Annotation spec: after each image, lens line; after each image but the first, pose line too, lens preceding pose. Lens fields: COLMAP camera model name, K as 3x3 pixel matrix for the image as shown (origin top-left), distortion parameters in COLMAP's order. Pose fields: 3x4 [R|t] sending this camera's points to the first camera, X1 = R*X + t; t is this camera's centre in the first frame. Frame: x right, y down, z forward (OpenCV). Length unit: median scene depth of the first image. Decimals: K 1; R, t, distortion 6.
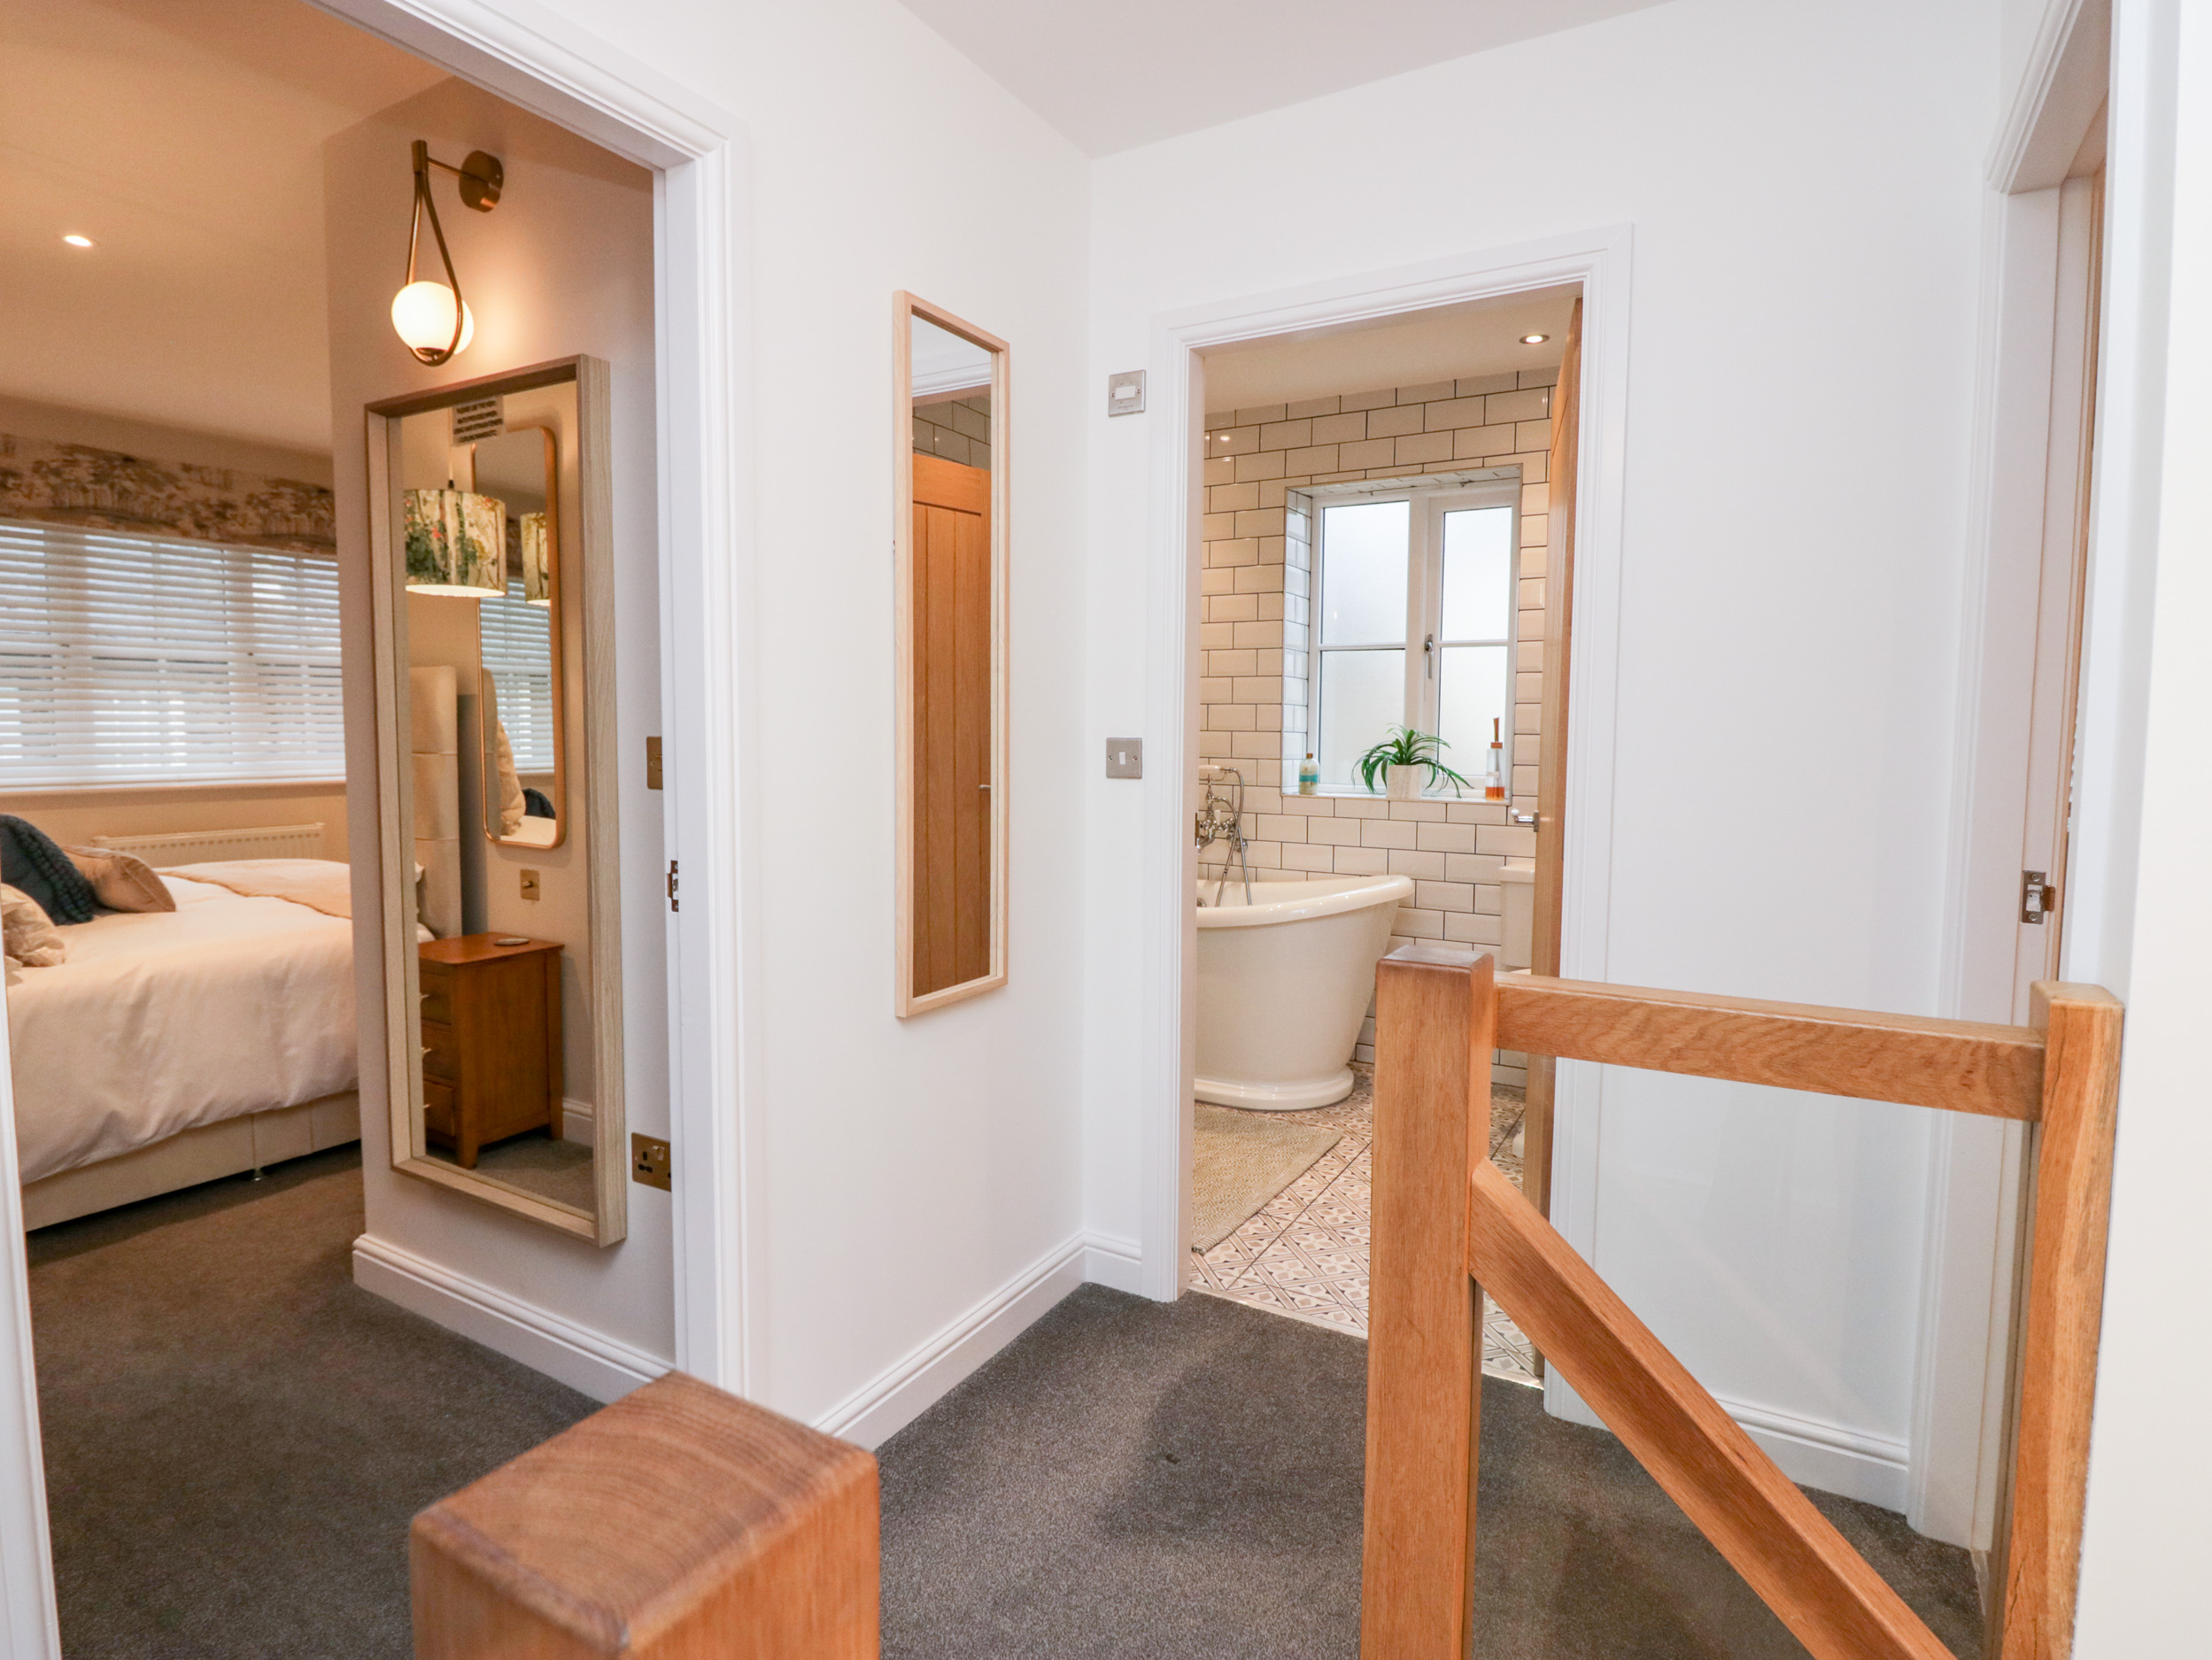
lens RADIAL K [[1176.4, 0, 1136.1], [0, 1176.4, 802.6], [0, 0, 1]] dist [-0.003731, -0.012163]
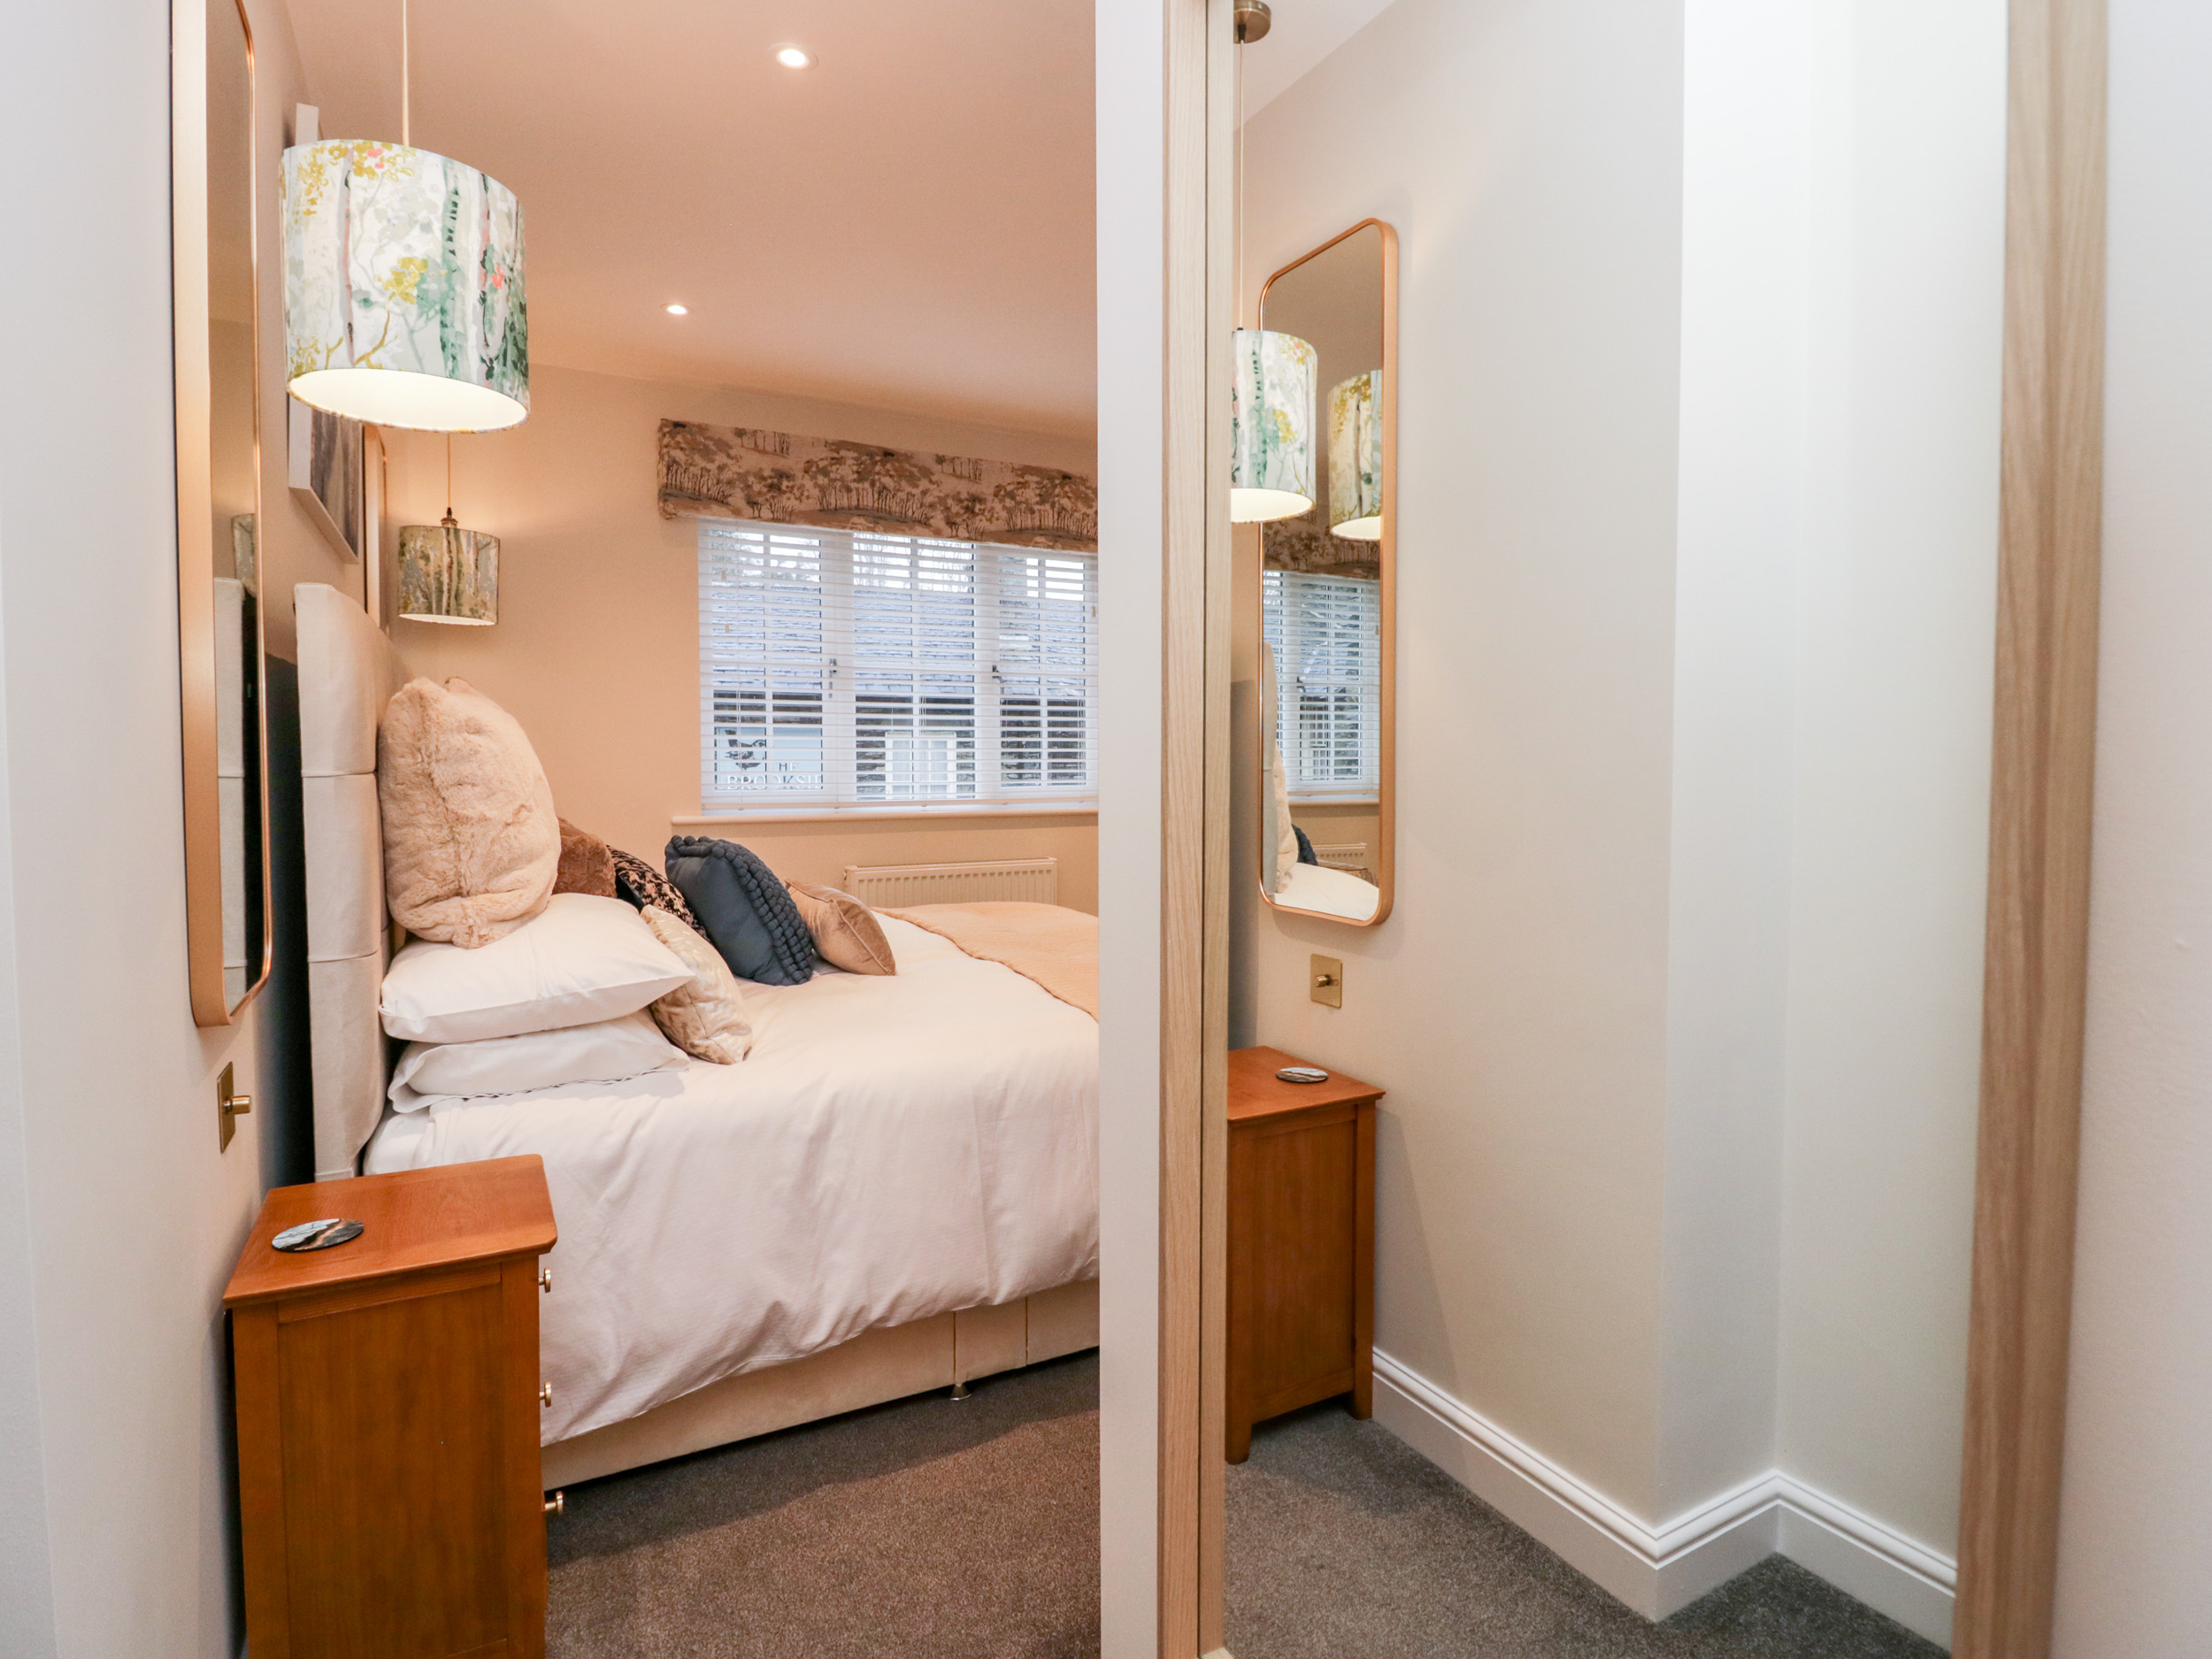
lens RADIAL K [[1176.5, 0, 1136.1], [0, 1176.5, 802.1], [0, 0, 1]] dist [-0.003731, -0.012163]
pose [[0.856729, 0.010777, -0.515655, -0.303299], [-0.025168, 0.999464, -0.020926, -0.008875], [0.515153, 0.030906, 0.856541, 0.438755]]
